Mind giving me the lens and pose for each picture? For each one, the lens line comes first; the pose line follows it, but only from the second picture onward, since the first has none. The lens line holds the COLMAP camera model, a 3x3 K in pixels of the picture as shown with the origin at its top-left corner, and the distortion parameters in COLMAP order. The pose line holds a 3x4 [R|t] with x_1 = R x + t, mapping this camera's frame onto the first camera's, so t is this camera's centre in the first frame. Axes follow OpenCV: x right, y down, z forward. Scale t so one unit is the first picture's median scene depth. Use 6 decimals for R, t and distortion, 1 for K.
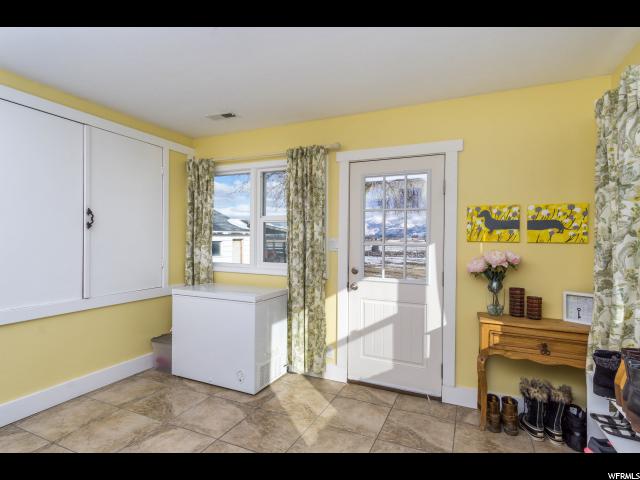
lens RADIAL K [[346.2, 0, 317.0], [0, 346.2, 237.7], [0, 0, 1]] dist [0.005470, -0.002362]
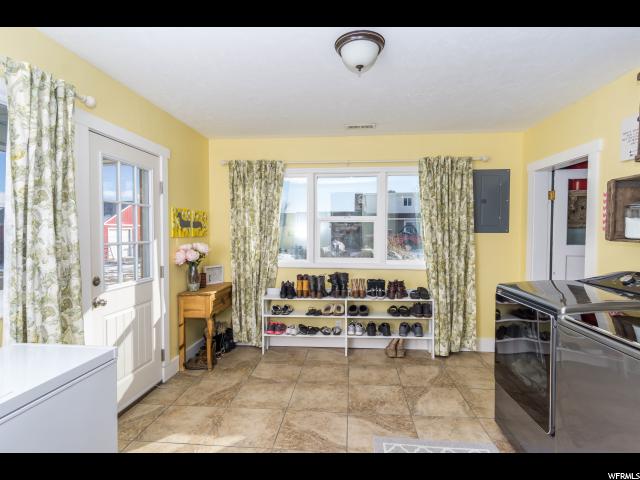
lens RADIAL K [[346.2, 0, 319.3], [0, 346.2, 241.1], [0, 0, 1]] dist [0.005470, -0.002362]
pose [[-0.342054, -0.035714, 0.939002, -0.868312], [-0.004864, 0.999331, 0.036237, -0.021882], [-0.939668, 0.007827, -0.341999, 0.947002]]
